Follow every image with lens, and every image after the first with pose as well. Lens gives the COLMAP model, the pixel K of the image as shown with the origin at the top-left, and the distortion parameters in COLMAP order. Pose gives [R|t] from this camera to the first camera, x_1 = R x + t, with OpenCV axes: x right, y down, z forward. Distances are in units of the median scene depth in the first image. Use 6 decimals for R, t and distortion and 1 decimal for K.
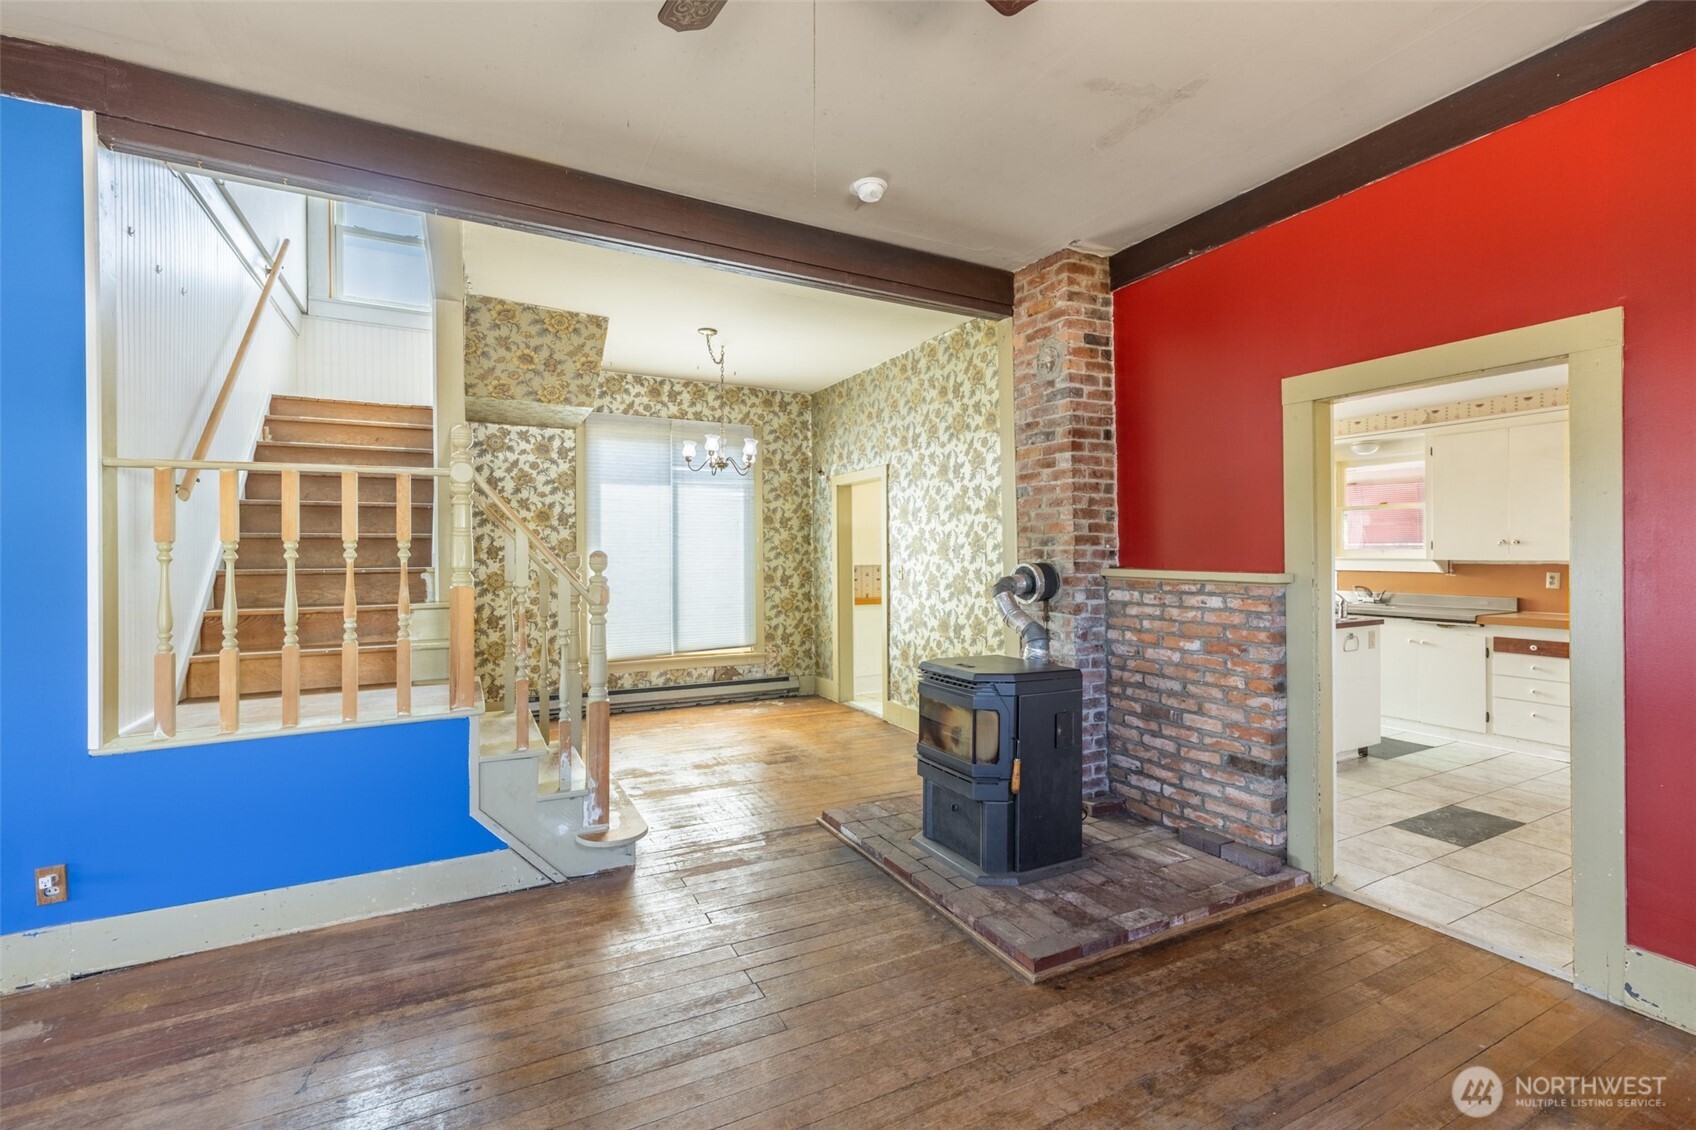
lens RADIAL K [[711.7, 0, 839.9], [0, 711.7, 558.1], [0, 0, 1]] dist [0.010527, -0.002240]
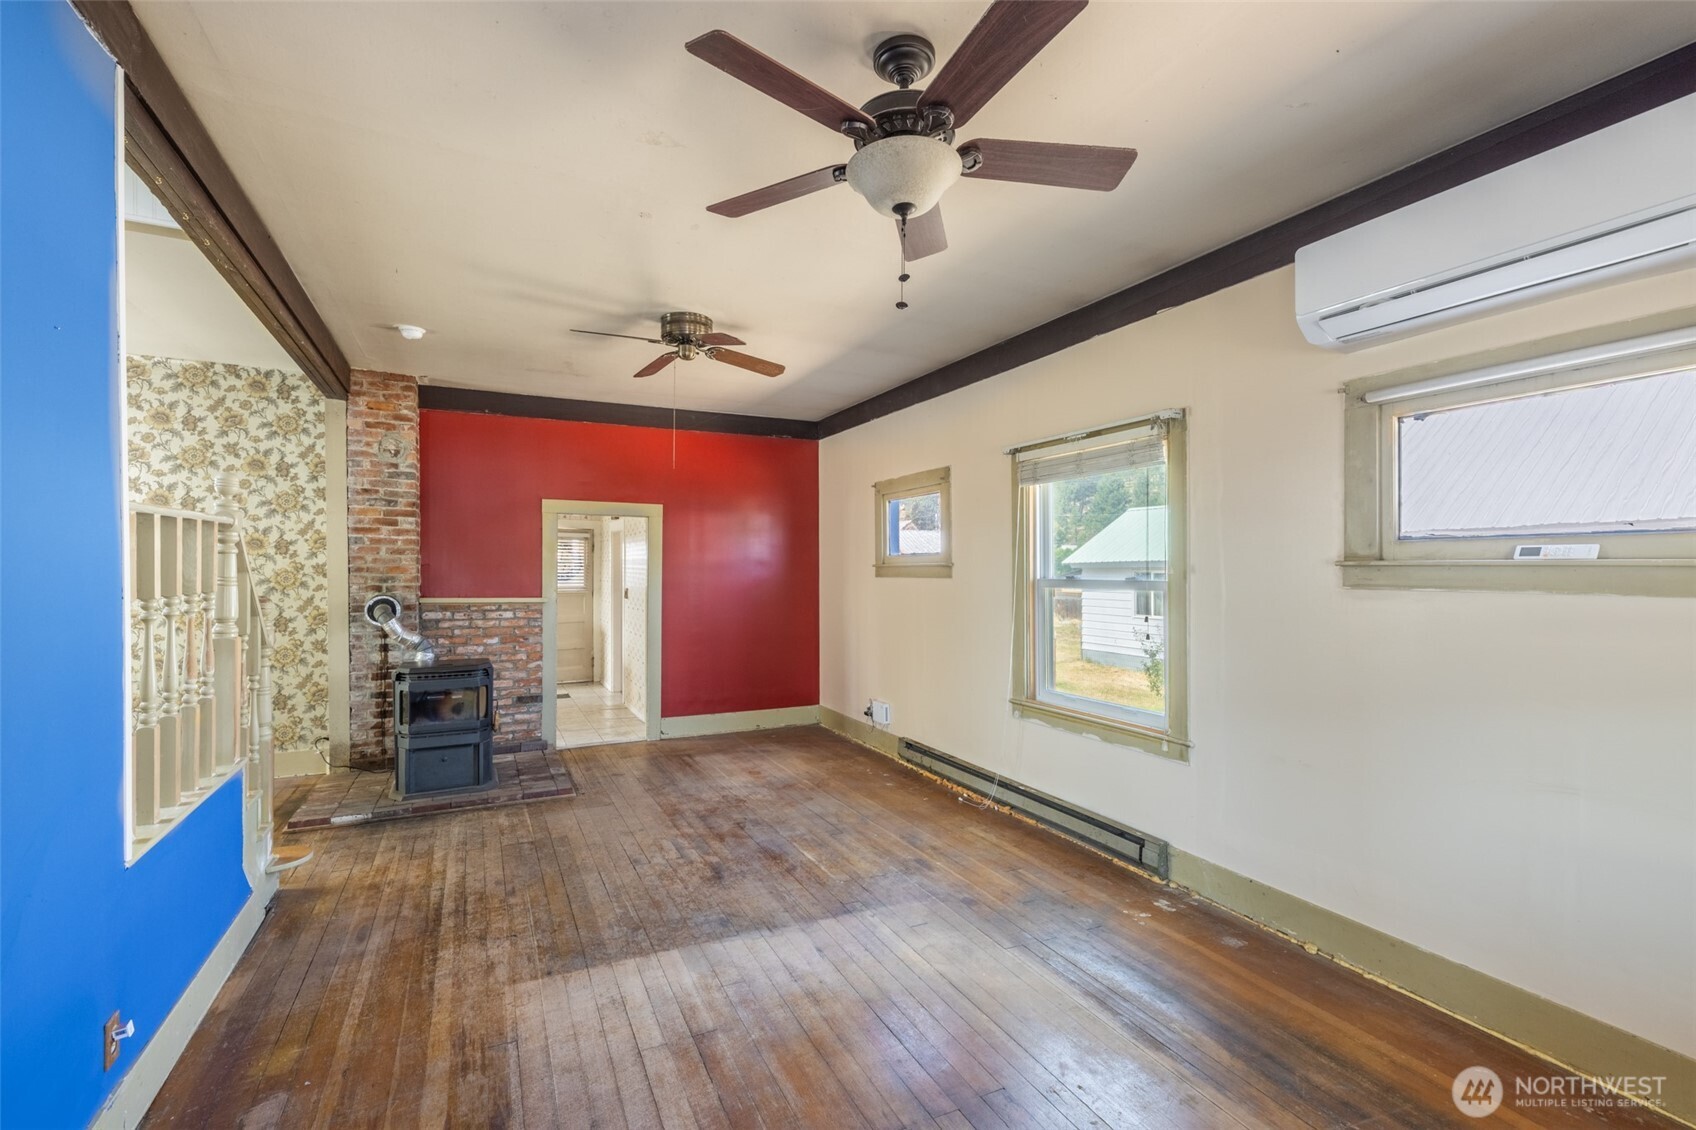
lens RADIAL K [[711.7, 0, 832.7], [0, 711.7, 569.3], [0, 0, 1]] dist [0.010527, -0.002240]
pose [[0.043531, 0.003762, 0.999045, -1.233515], [-0.000498, 0.999993, -0.003744, -0.045708], [-0.999052, -0.000335, 0.043532, 0.105959]]
